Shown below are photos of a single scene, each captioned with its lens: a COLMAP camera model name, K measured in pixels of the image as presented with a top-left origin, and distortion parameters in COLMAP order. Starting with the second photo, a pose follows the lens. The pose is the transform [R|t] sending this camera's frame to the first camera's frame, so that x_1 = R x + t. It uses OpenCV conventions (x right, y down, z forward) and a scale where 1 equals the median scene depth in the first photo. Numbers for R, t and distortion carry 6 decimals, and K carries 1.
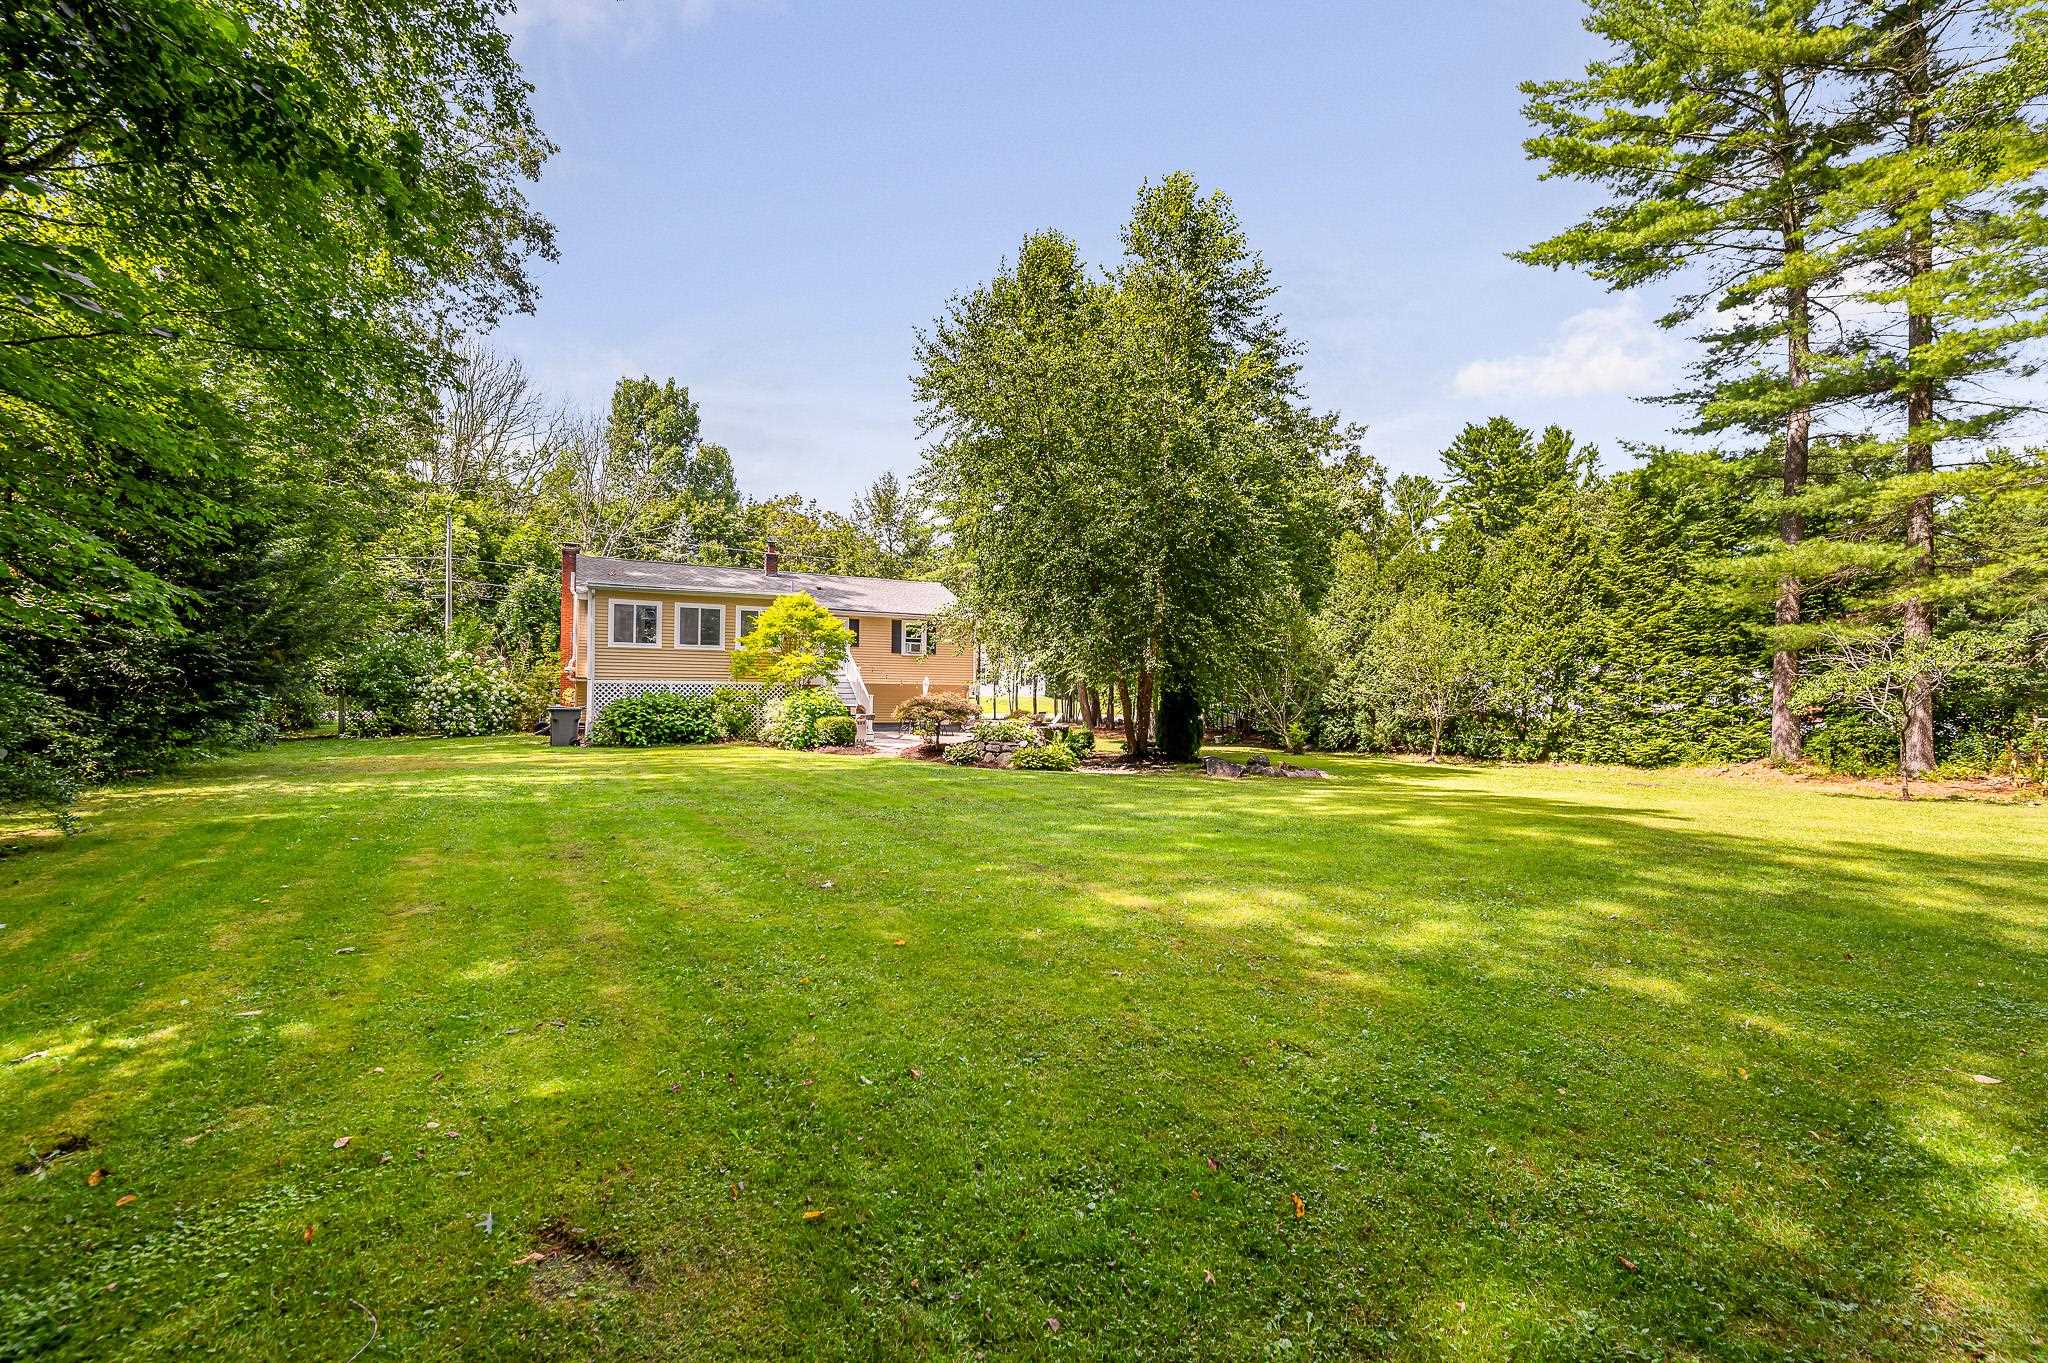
lens RADIAL K [[902.6, 0, 1029.8], [0, 902.6, 694.3], [0, 0, 1]] dist [0.000075, -0.000003]
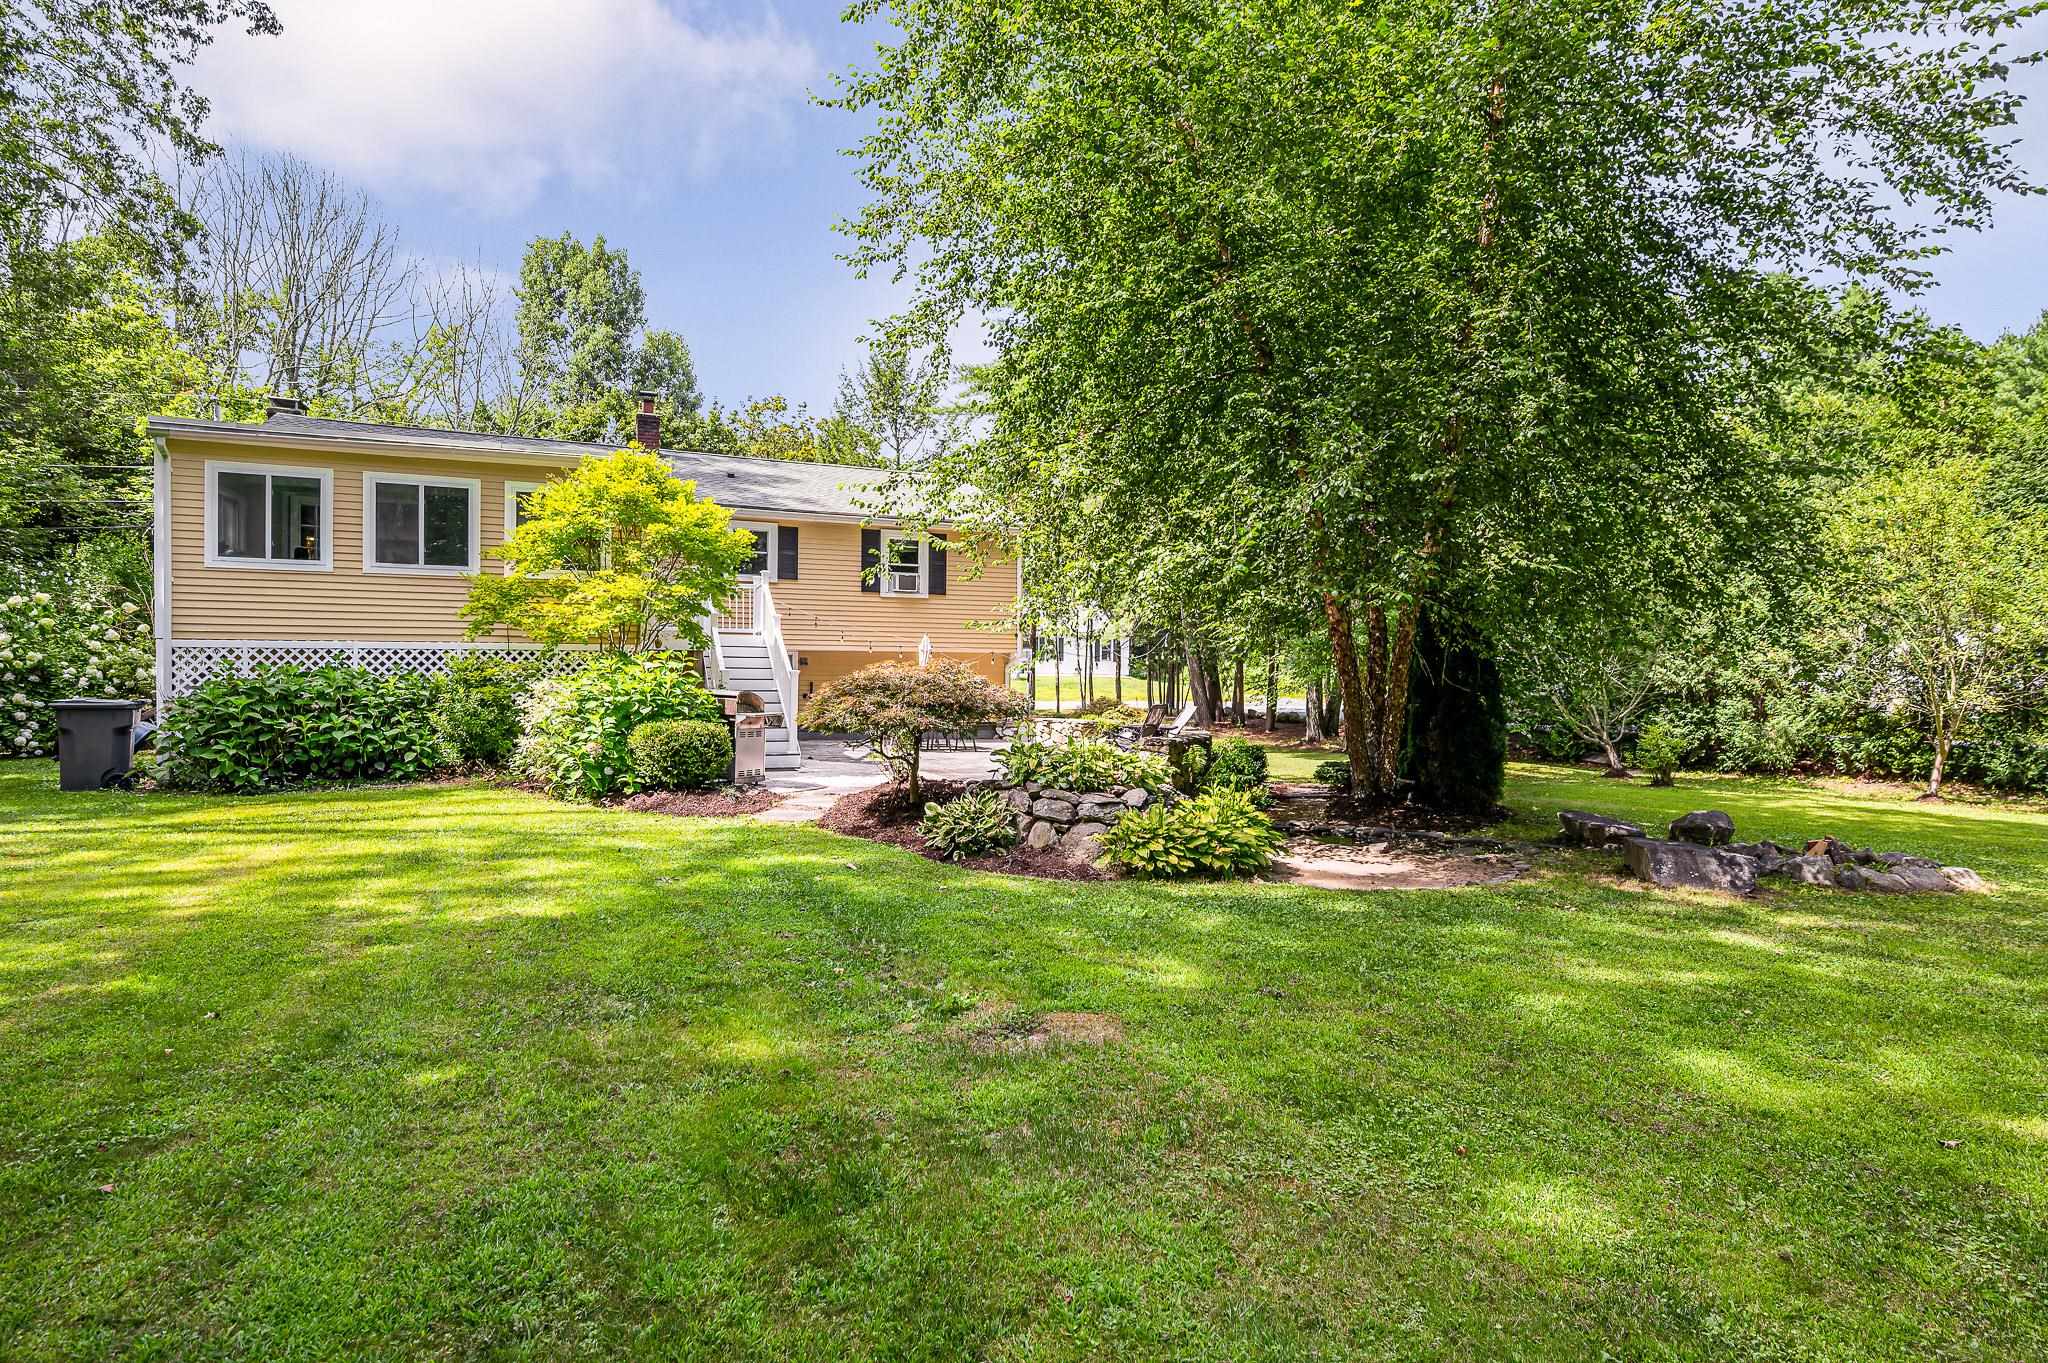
lens RADIAL K [[994.4, 0, 1031.2], [0, 994.4, 686.0], [0, 0, 1]] dist [0.001143, 0.000369]
pose [[0.997764, -0.005817, -0.066576, -0.017809], [0.006432, 0.999939, 0.009031, 0.005030], [0.066520, -0.009439, 0.997740, 0.482627]]
